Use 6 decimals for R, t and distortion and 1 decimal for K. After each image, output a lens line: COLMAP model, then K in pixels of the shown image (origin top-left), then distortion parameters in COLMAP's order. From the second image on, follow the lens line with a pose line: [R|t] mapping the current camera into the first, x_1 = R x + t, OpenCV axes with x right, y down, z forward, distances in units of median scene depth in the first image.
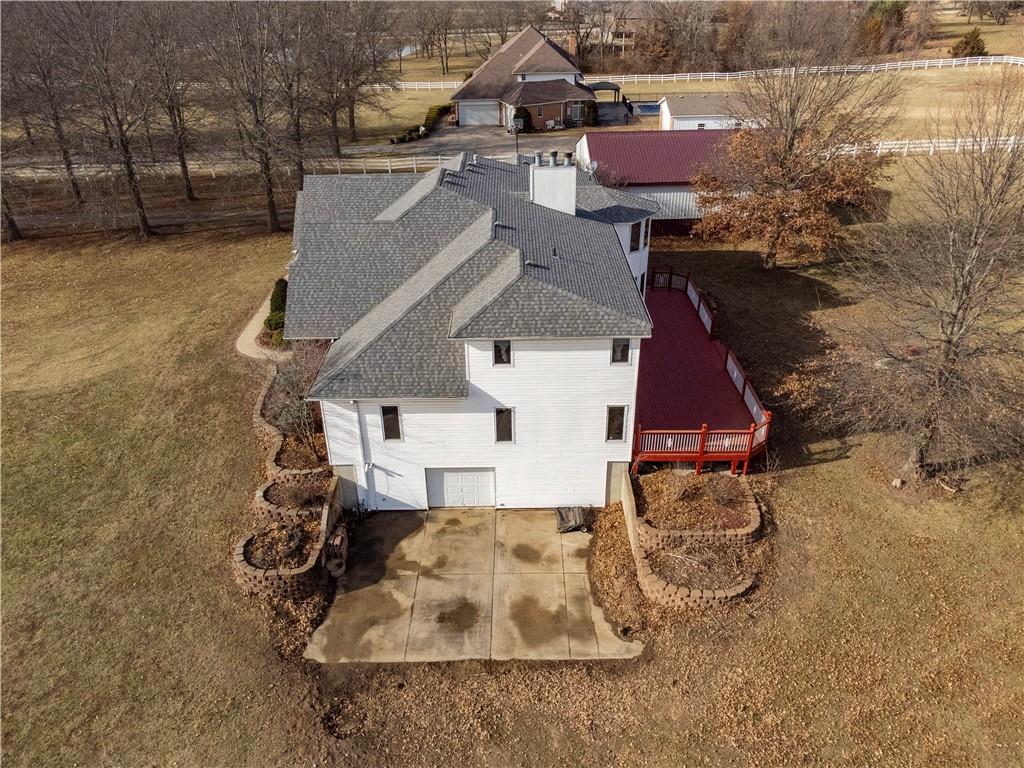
lens RADIAL K [[762.0, 0, 512.0], [0, 762.0, 384.0], [0, 0, 1]] dist [0.019431, -0.001430]
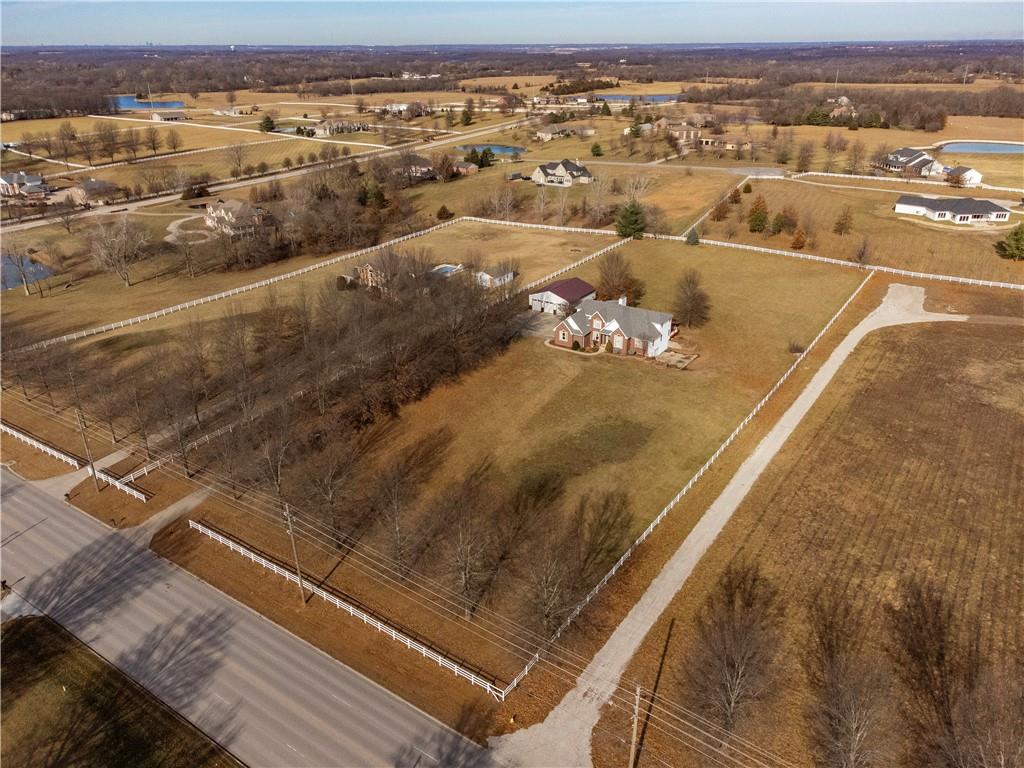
lens RADIAL K [[764.4, 0, 512.0], [0, 764.4, 384.0], [0, 0, 1]] dist [0.033916, 0.000550]
pose [[0.566730, -0.327557, 0.755992, -5.365808], [0.403734, 0.910265, 0.091741, -0.645238], [-0.718203, 0.253227, 0.648120, -1.979683]]
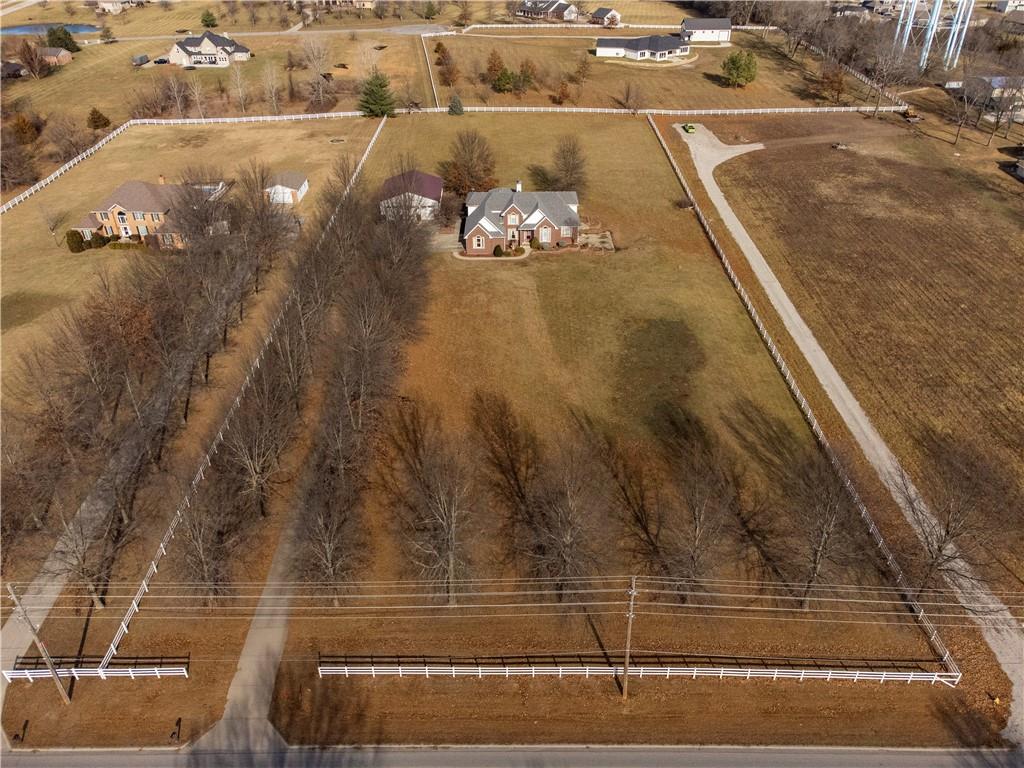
lens RADIAL K [[762.0, 0, 512.0], [0, 762.0, 384.0], [0, 0, 1]] dist [0.019431, -0.001430]
pose [[-0.000375, -0.532298, 0.846557, -5.078876], [0.496658, 0.734667, 0.462164, -1.772543], [-0.867946, 0.420623, 0.264094, 0.465437]]
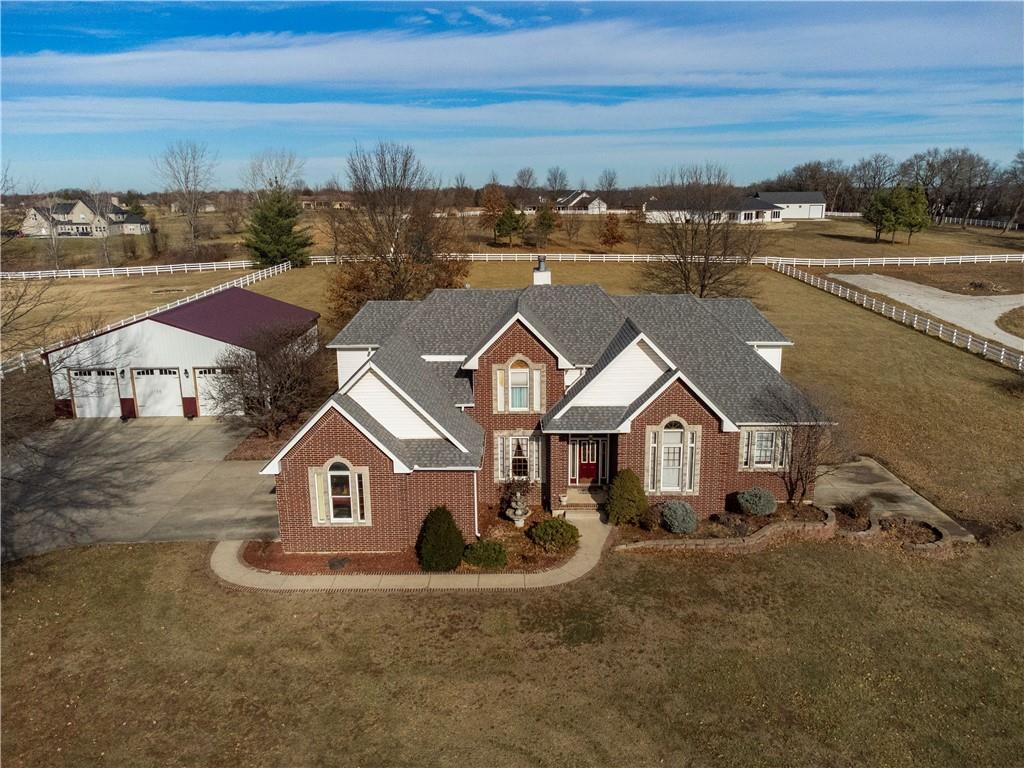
lens RADIAL K [[762.0, 0, 512.0], [0, 762.0, 384.0], [0, 0, 1]] dist [0.019431, -0.001430]
pose [[0.014290, -0.231629, 0.972699, -1.308635], [0.497490, 0.845492, 0.194029, -0.467386], [-0.867352, 0.481136, 0.127316, 1.194865]]
